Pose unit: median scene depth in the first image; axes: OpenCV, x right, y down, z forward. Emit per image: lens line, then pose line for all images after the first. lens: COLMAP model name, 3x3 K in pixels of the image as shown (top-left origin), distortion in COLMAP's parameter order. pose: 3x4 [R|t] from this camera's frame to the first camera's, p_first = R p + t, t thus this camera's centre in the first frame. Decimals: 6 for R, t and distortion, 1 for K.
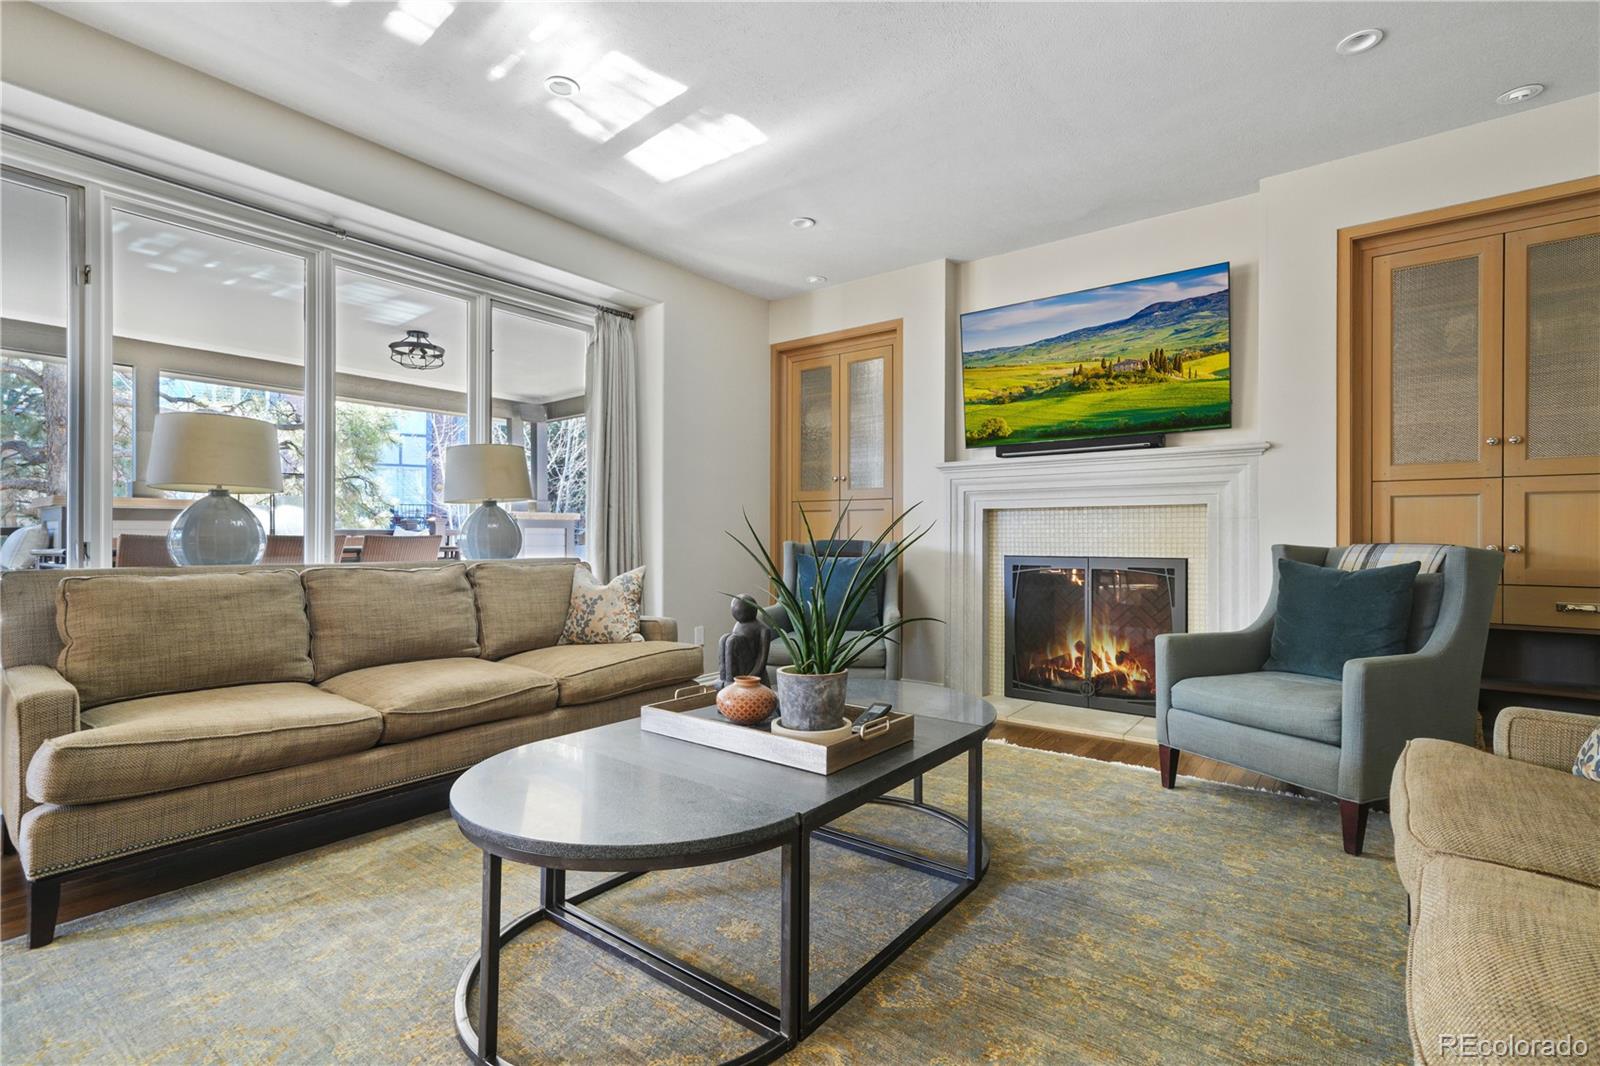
lens RADIAL K [[733.7, 0, 800.0], [0, 733.7, 533.0], [0, 0, 1]] dist [0.002720, 0.001720]
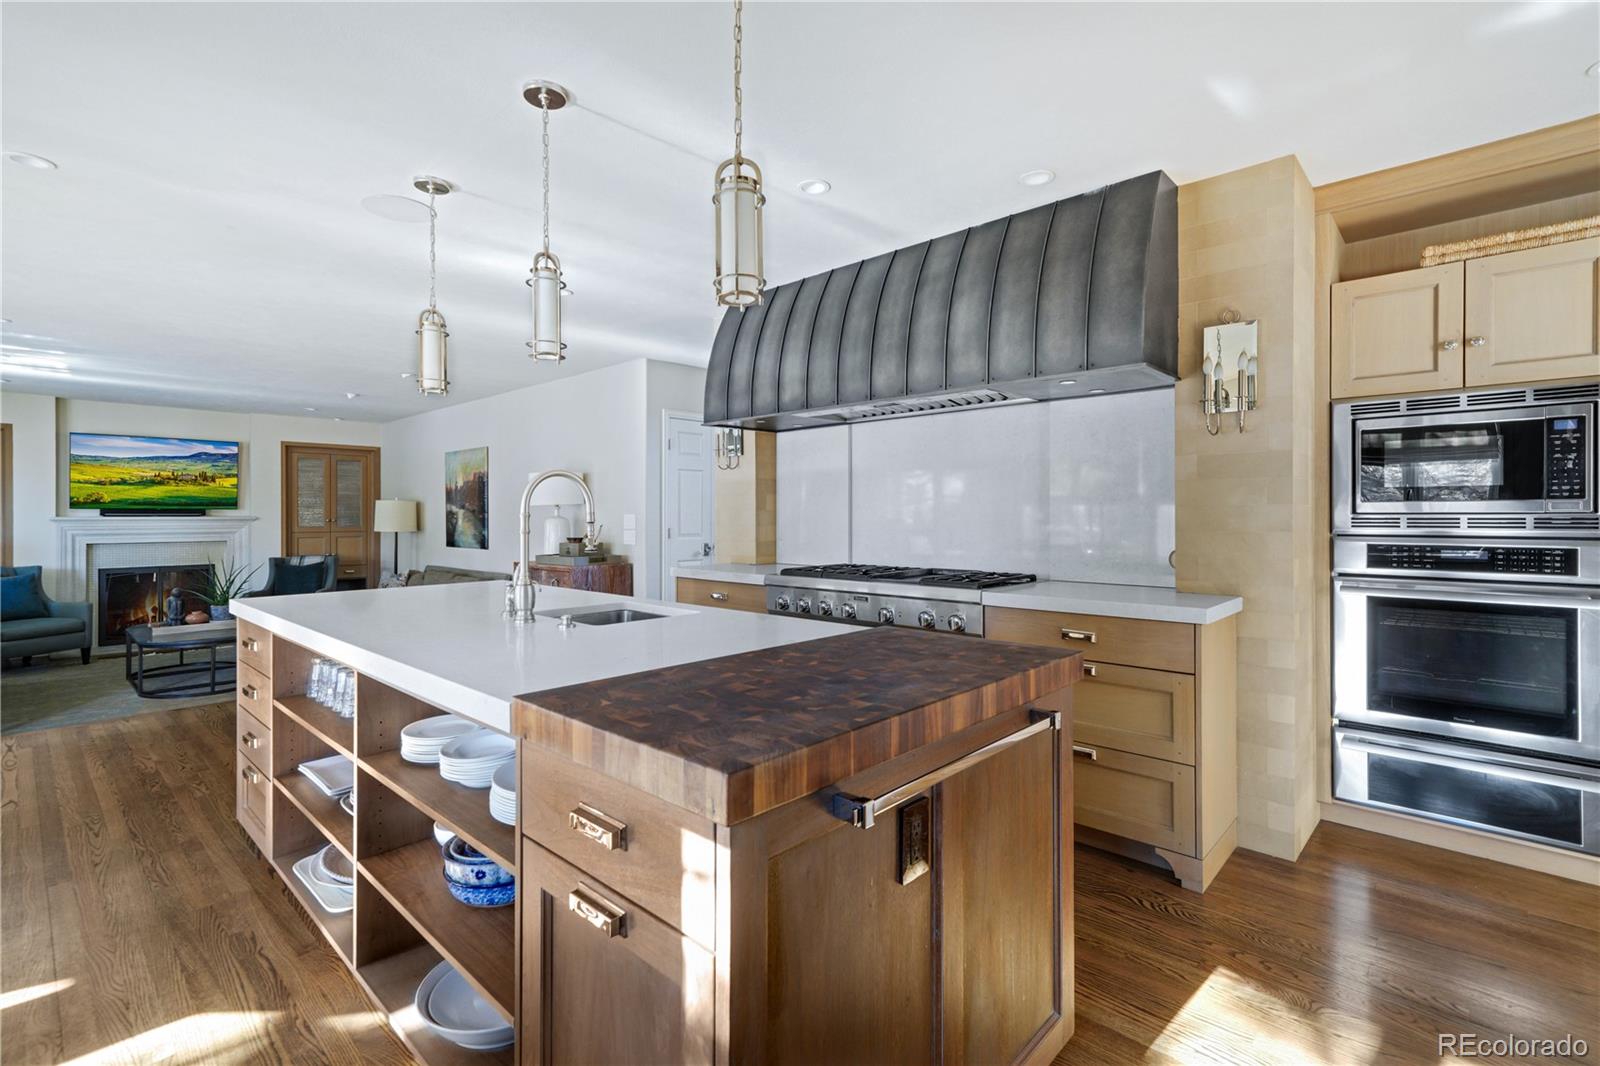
lens RADIAL K [[733.7, 0, 800.0], [0, 733.7, 533.0], [0, 0, 1]] dist [0.002720, 0.001720]
pose [[0.097273, -0.024531, 0.994955, -1.605223], [-0.000560, 0.999695, 0.024703, -0.123337], [-0.995258, -0.002960, 0.097229, -1.053654]]
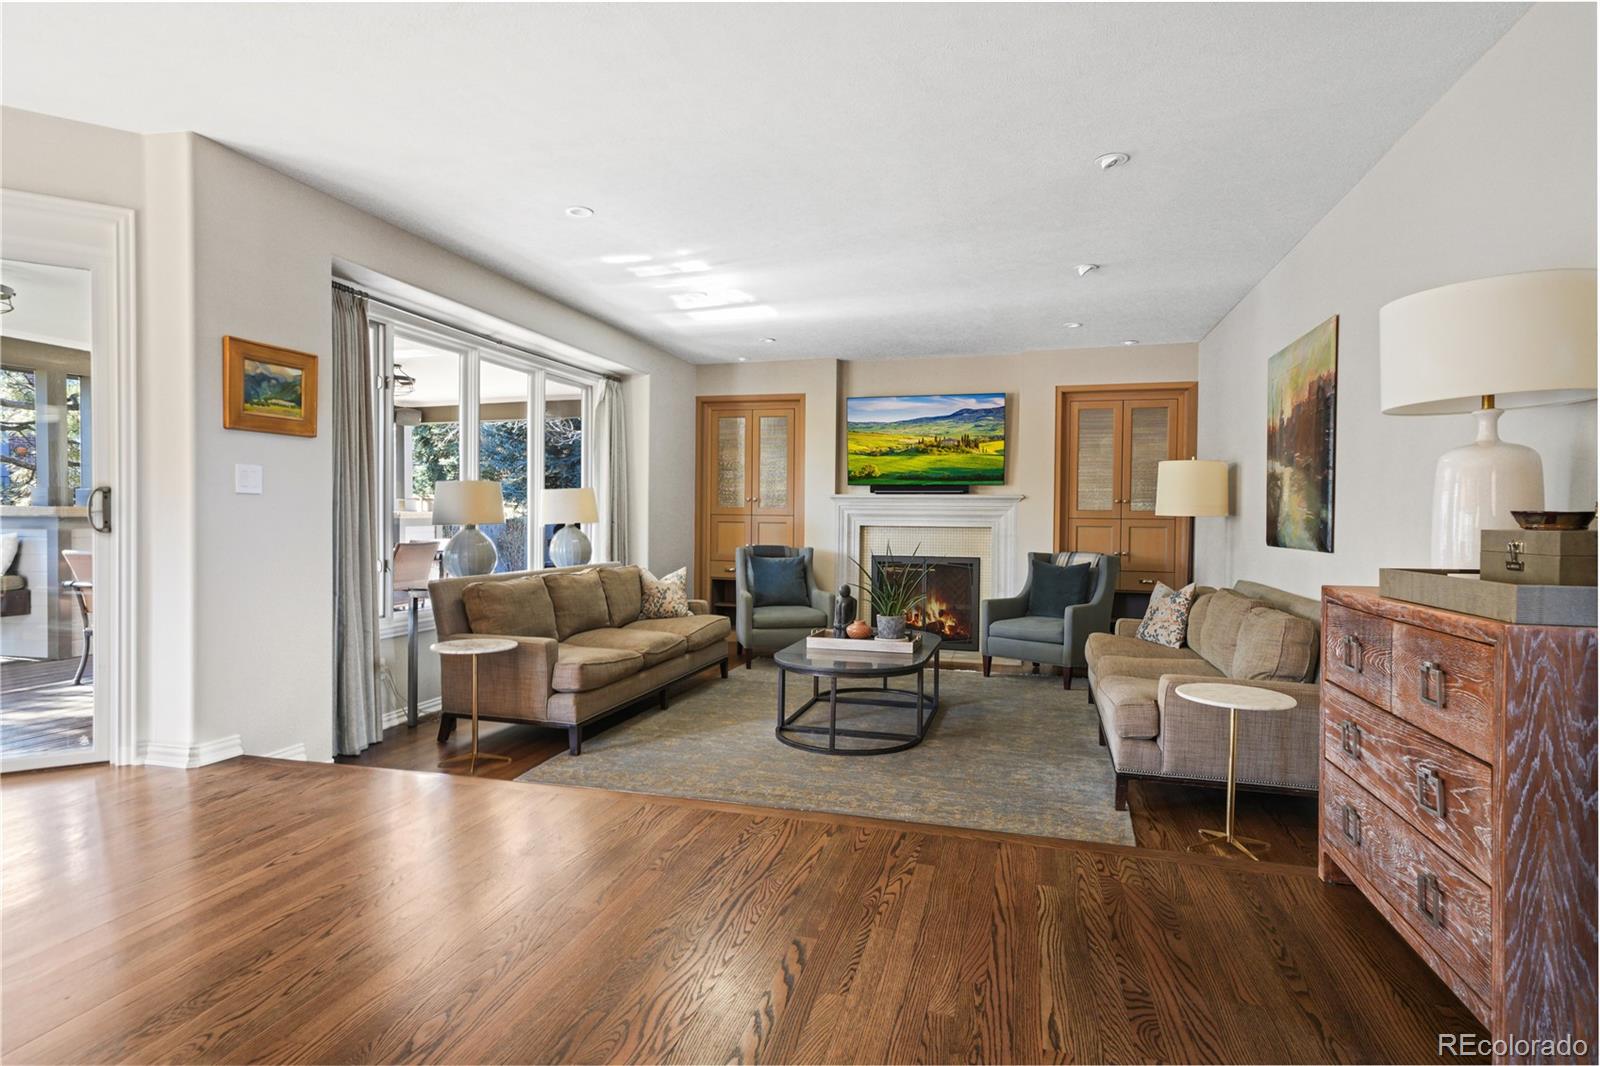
lens RADIAL K [[850.1, 0, 800.0], [0, 850.1, 533.0], [0, 0, 1]] dist [0.000468, 0.000173]
pose [[0.923143, 0.000764, 0.384455, -0.643032], [-0.010447, 0.999679, 0.023098, -0.067045], [-0.384314, -0.025339, 0.922855, -0.692093]]
